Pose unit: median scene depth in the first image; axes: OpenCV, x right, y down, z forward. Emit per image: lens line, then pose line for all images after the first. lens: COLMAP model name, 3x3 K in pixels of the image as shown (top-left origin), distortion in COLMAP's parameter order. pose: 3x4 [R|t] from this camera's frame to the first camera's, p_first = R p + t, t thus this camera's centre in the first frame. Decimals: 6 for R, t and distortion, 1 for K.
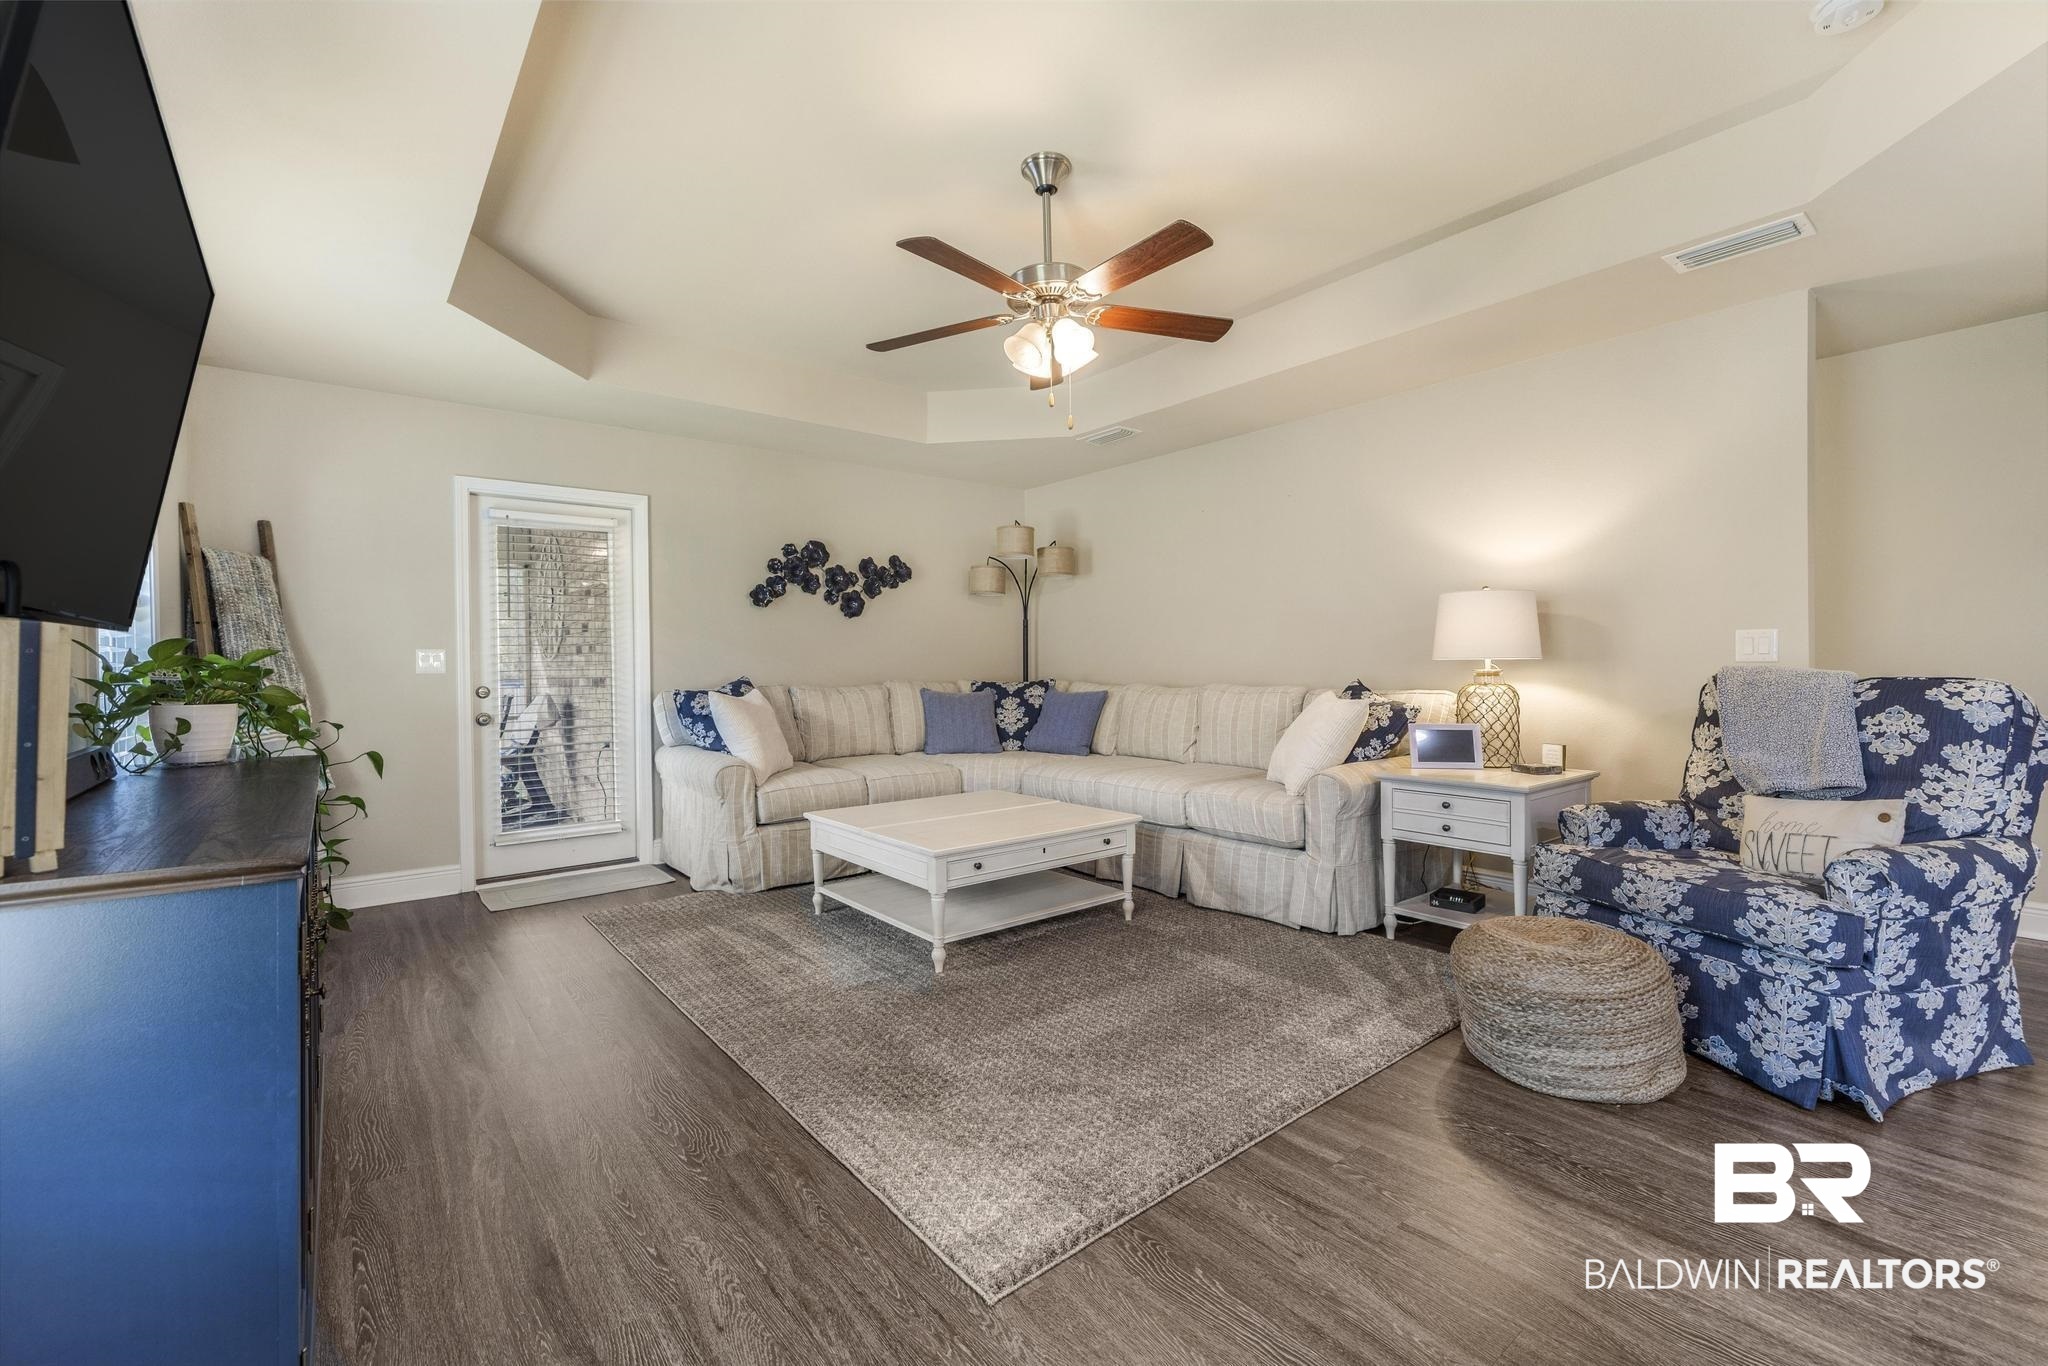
lens RADIAL K [[861.9, 0, 1014.9], [0, 861.9, 672.2], [0, 0, 1]] dist [0.005444, 0.000394]
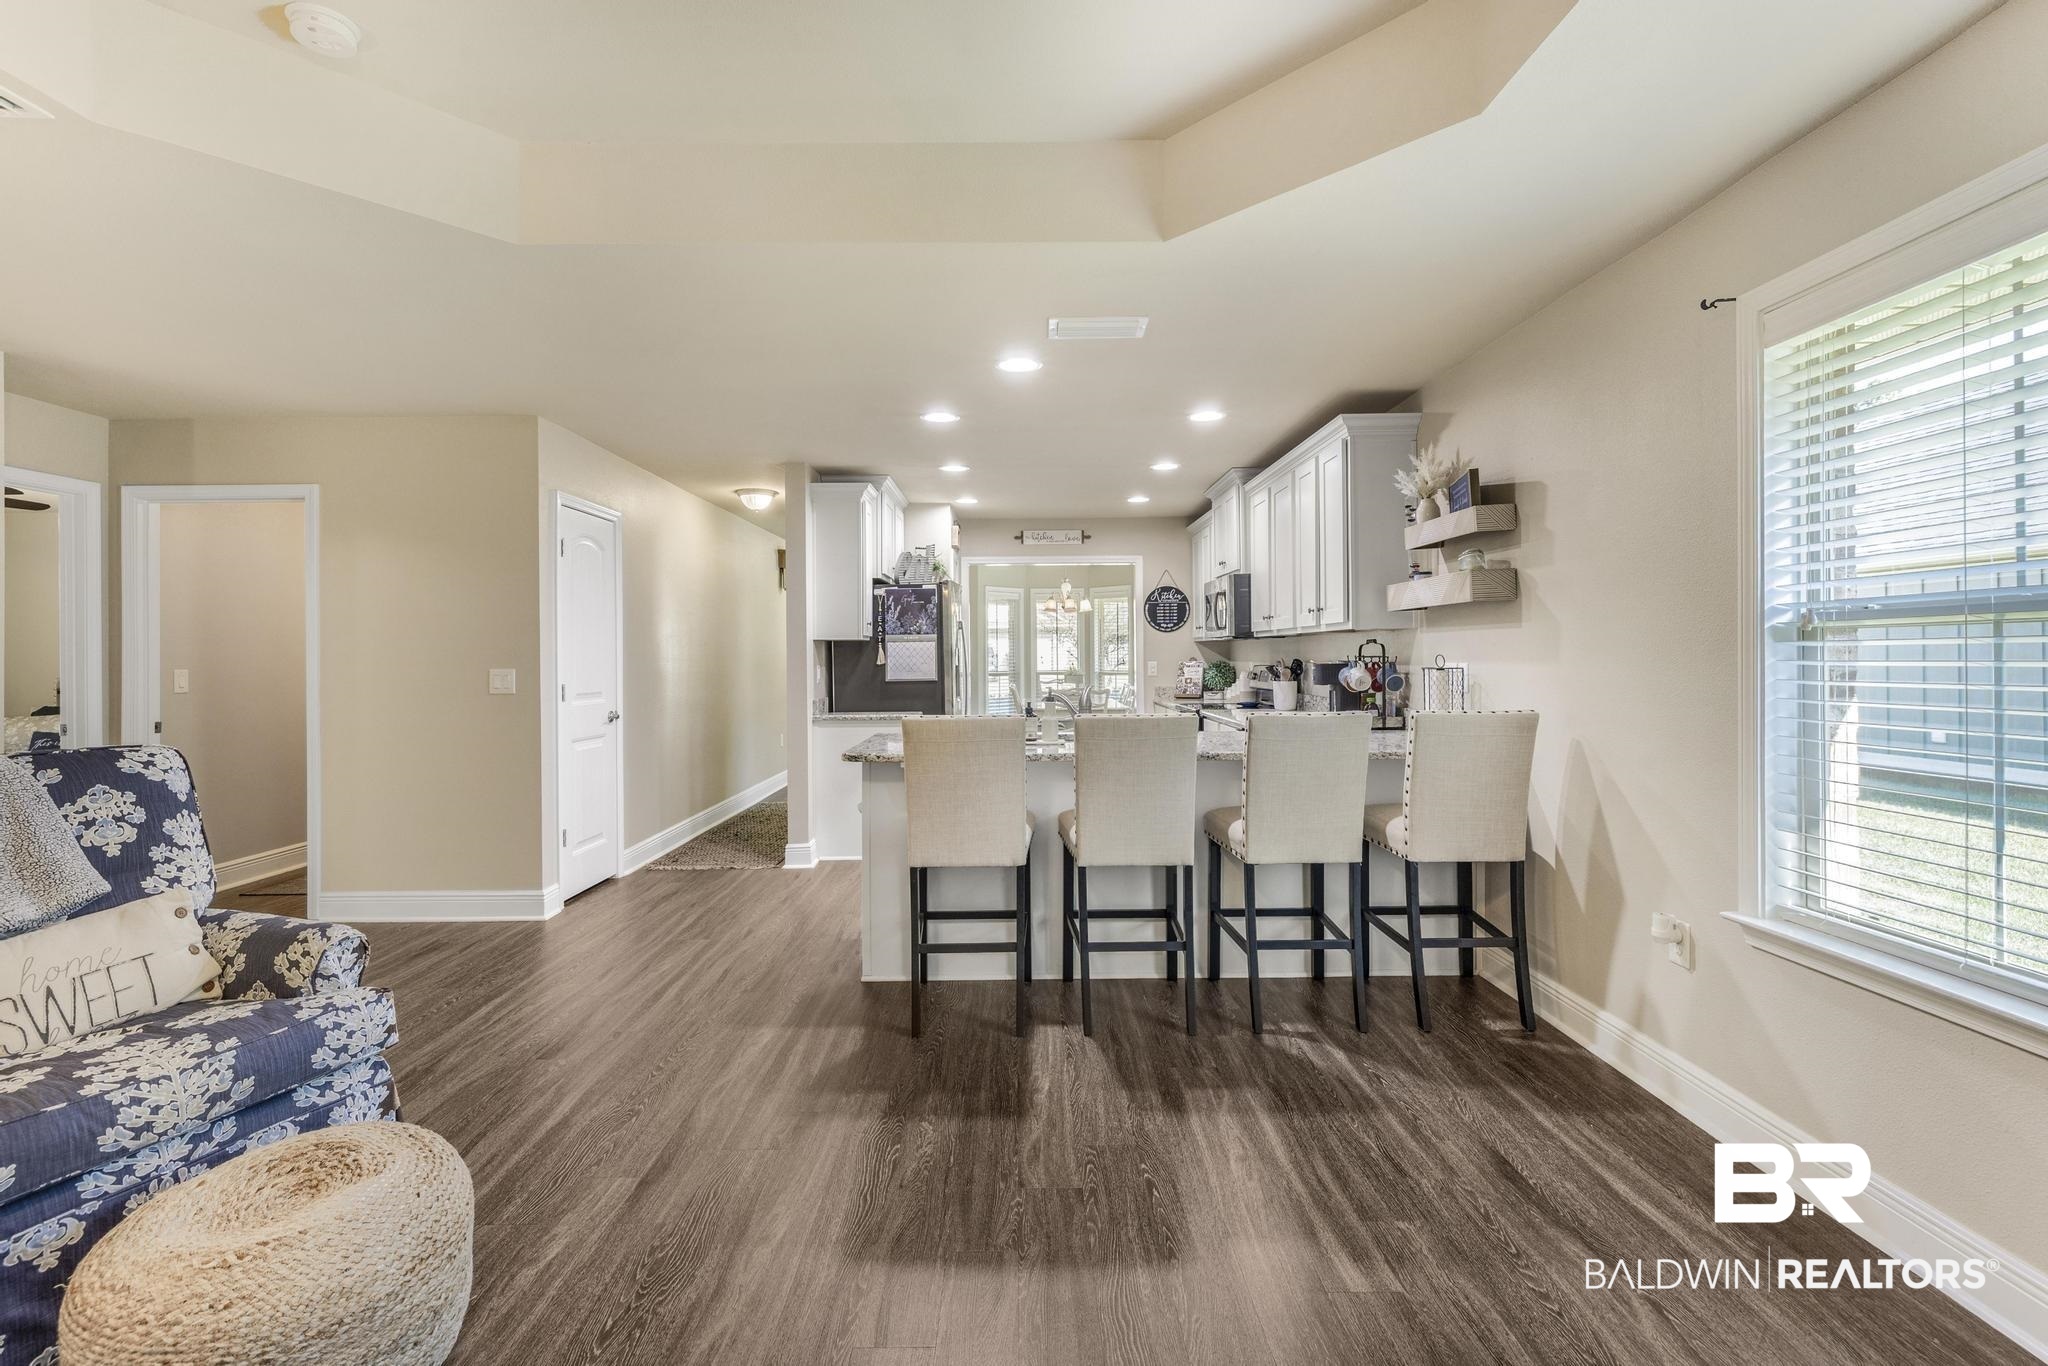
lens RADIAL K [[907.3, 0, 1014.2], [0, 907.3, 655.0], [0, 0, 1]] dist [0.000694, 0.000191]
pose [[-0.789179, 0.018567, 0.613882, -0.111803], [0.019608, 0.999795, -0.005032, -0.037041], [-0.613850, 0.008065, -0.789382, 0.684416]]
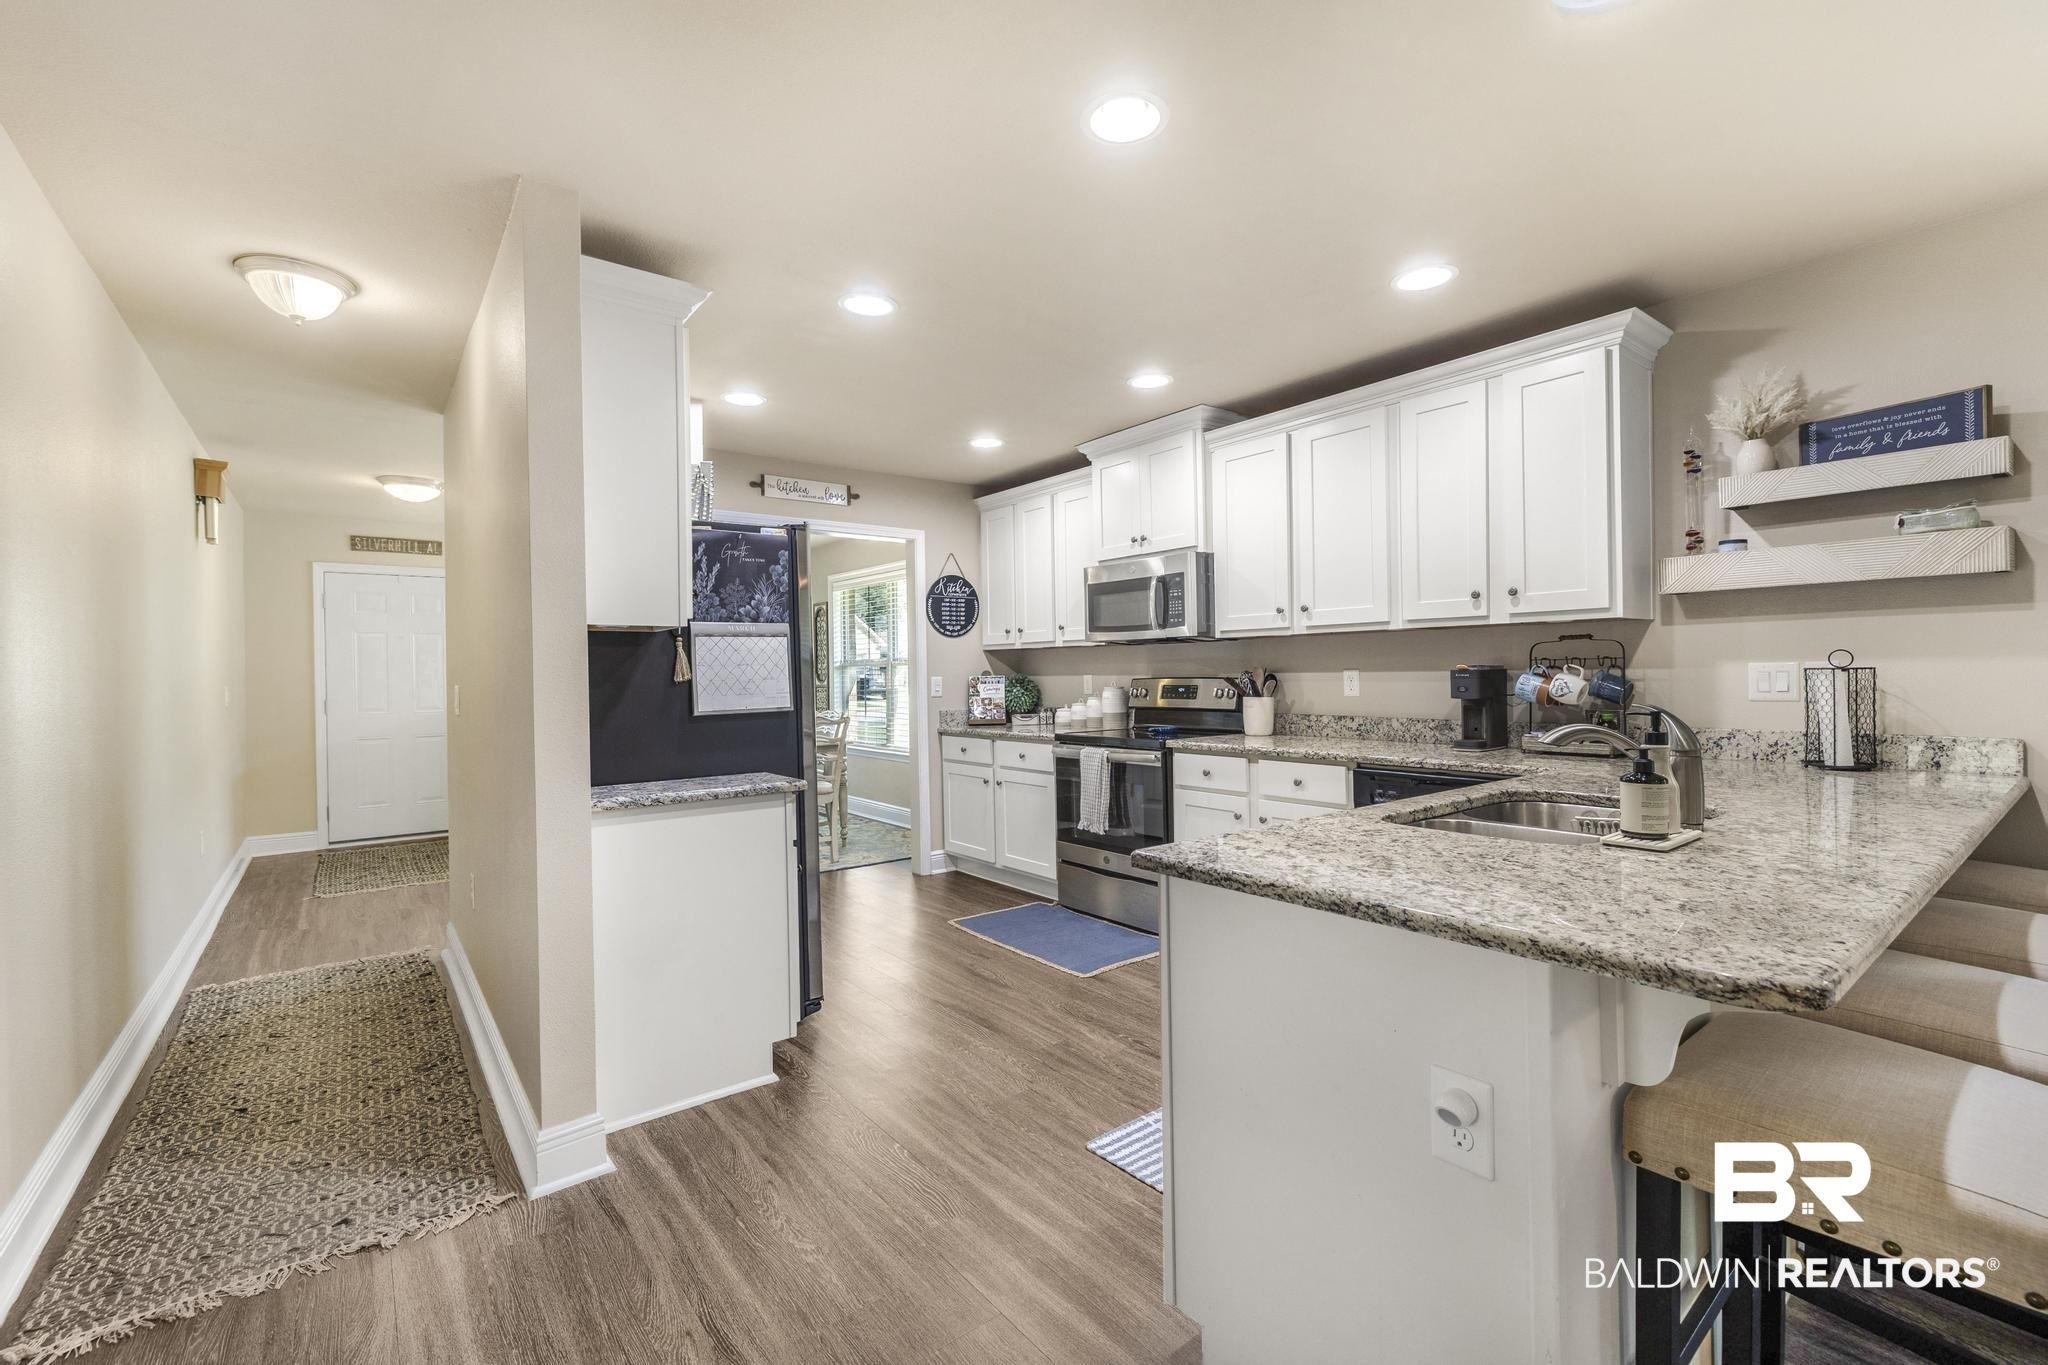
lens RADIAL K [[887.5, 0, 1027.5], [0, 887.5, 684.4], [0, 0, 1]] dist [0.004635, -0.001807]
pose [[-0.999569, 0.025652, 0.014285, 0.666224], [0.025893, 0.999520, 0.016987, -0.035492], [-0.013842, 0.017350, -0.999754, 0.365400]]
